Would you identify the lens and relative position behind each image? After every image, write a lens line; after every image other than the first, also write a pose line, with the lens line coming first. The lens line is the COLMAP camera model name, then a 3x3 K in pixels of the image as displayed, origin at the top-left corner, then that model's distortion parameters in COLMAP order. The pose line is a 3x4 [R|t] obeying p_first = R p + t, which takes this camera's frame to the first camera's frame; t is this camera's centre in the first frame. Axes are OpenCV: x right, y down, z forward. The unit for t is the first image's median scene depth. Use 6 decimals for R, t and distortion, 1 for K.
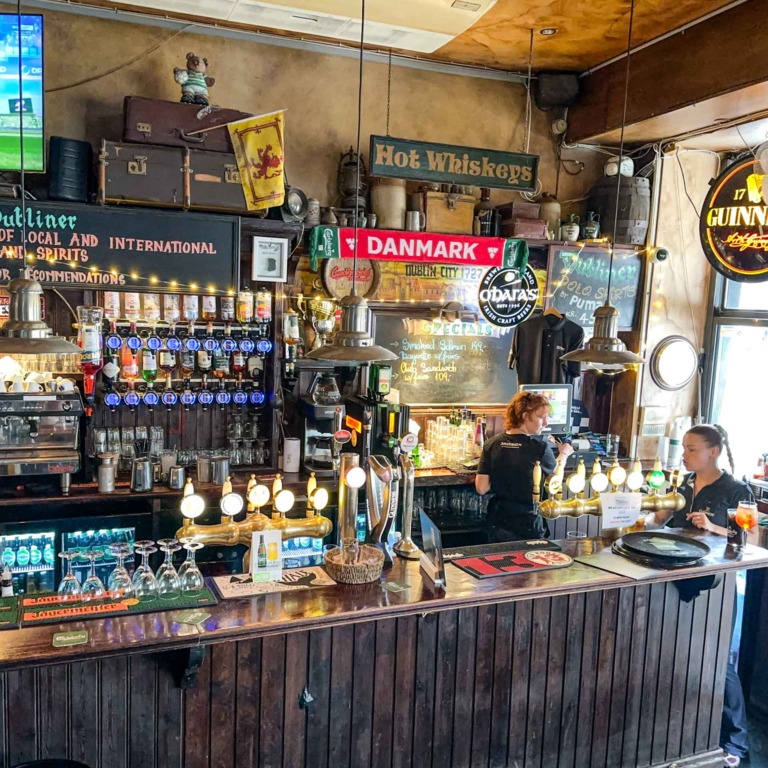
lens RADIAL K [[777.6, 0, 379.6], [0, 777.6, 404.3], [0, 0, 1]] dist [0.207116, -0.427339]
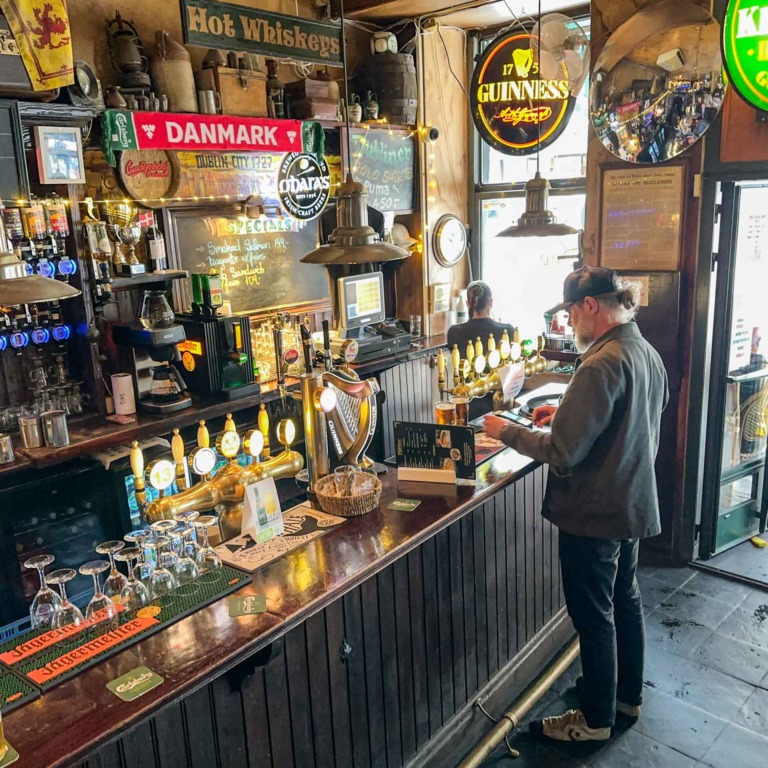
lens RADIAL K [[775.3, 0, 383.1], [0, 775.3, 394.6], [0, 0, 1]] dist [0.104921, -0.141829]
pose [[0.876060, -0.193035, 0.441877, -0.229278], [0.141668, 0.978970, 0.146795, -0.017866], [-0.460921, -0.066002, 0.884983, 0.121898]]
